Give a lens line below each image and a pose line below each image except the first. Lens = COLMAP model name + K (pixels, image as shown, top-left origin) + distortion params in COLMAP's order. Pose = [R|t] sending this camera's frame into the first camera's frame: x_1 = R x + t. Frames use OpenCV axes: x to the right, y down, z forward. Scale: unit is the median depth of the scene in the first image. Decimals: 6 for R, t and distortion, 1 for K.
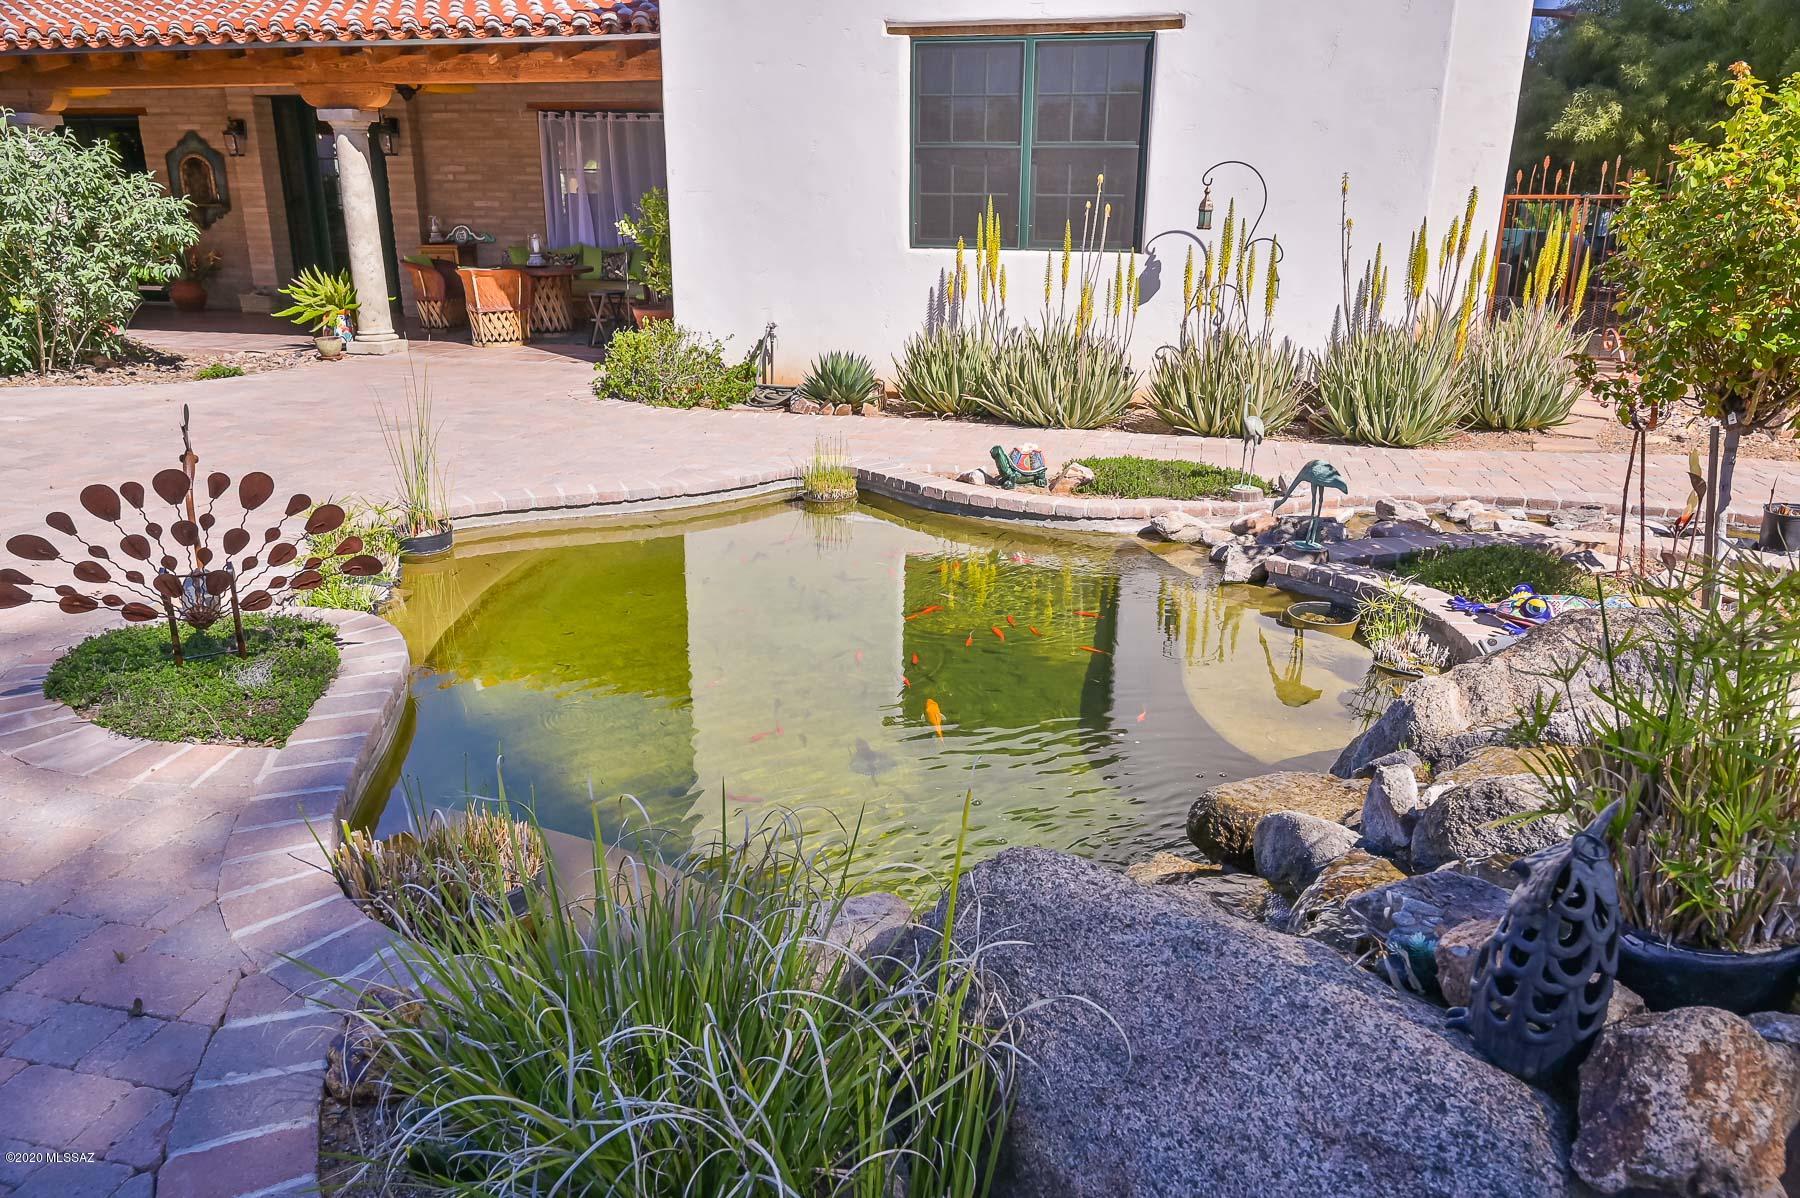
lens RADIAL K [[1199.3, 0, 900.0], [0, 1199.3, 599.0], [0, 0, 1]] dist [0.002668, 0.000980]
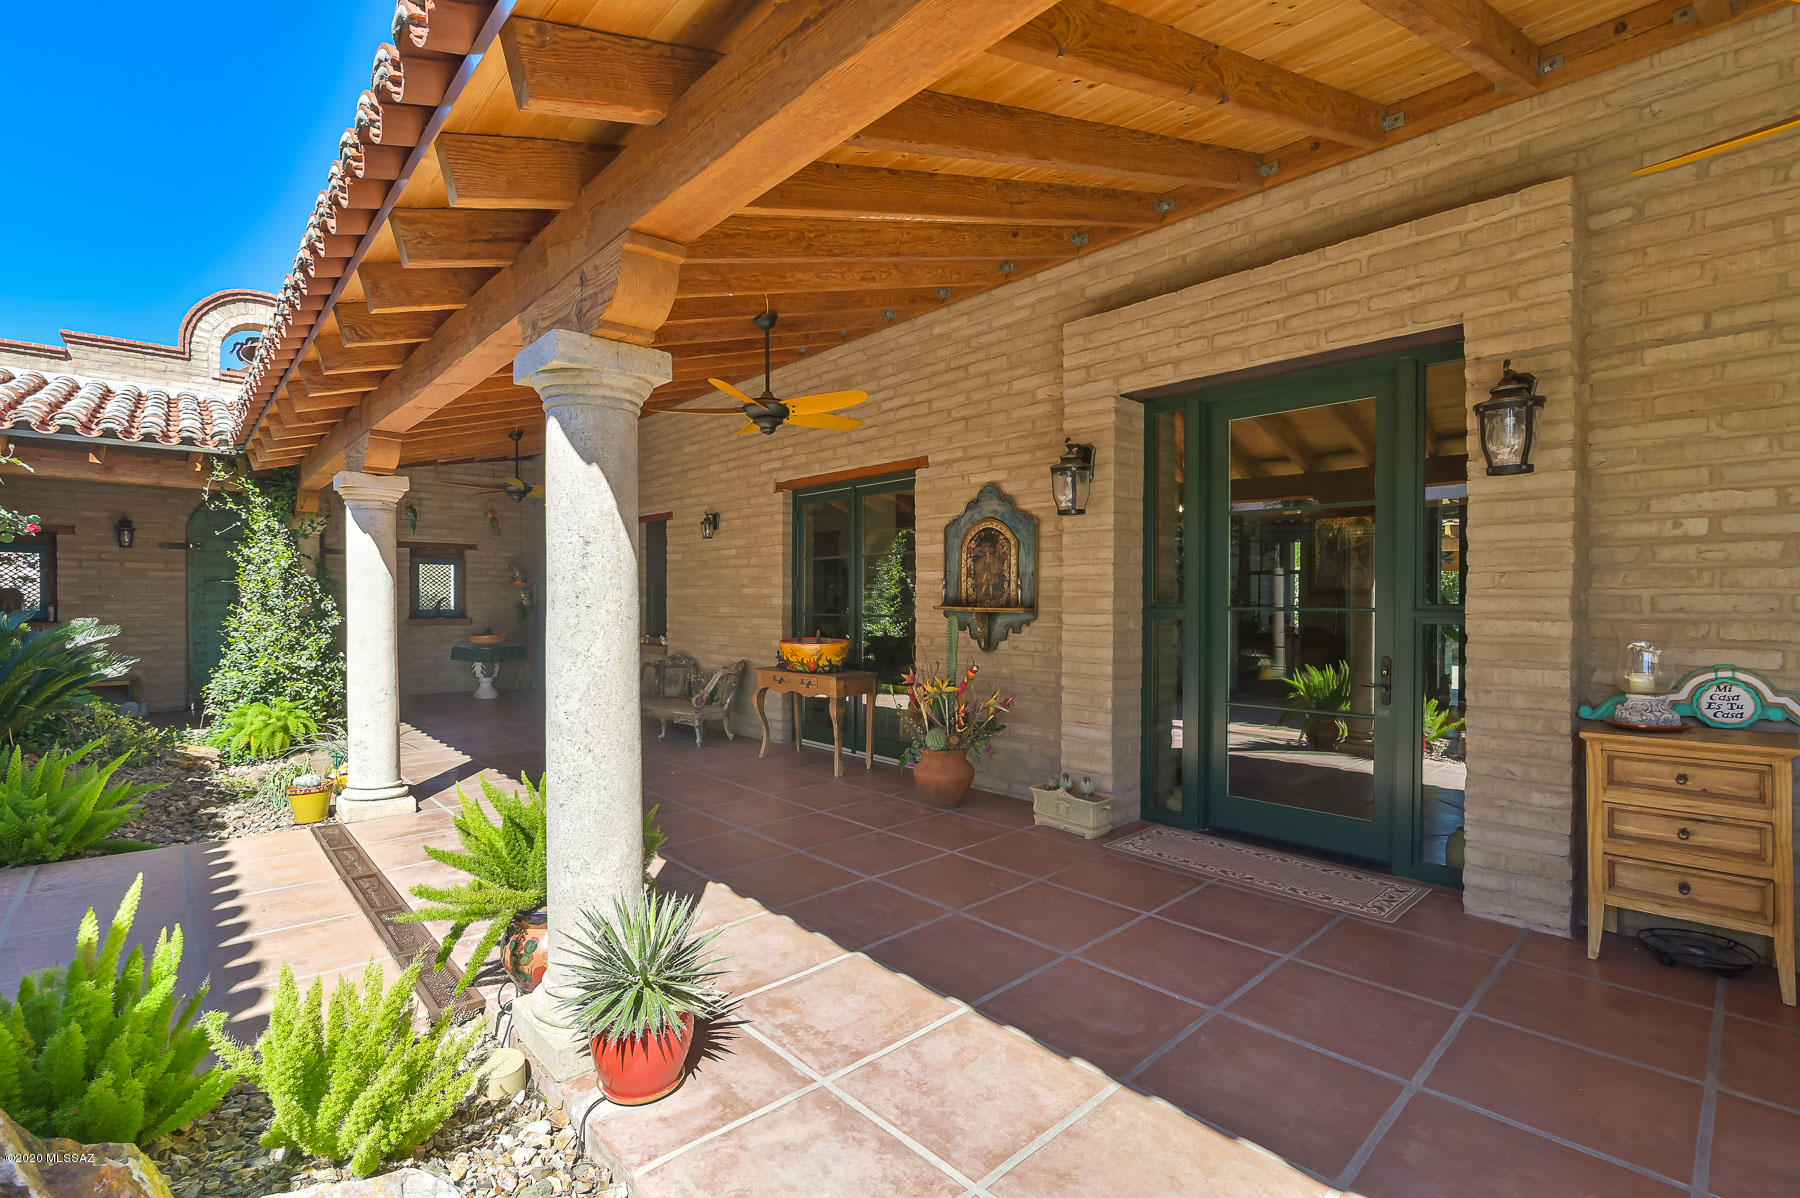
lens RADIAL K [[821.8, 0, 900.0], [0, 821.8, 599.0], [0, 0, 1]] dist [-0.020475, 0.000378]
pose [[0.833361, -0.009669, -0.552644, -0.416541], [-0.162558, 0.951341, -0.261774, -0.232768], [0.528284, 0.307989, 0.791239, 0.695100]]
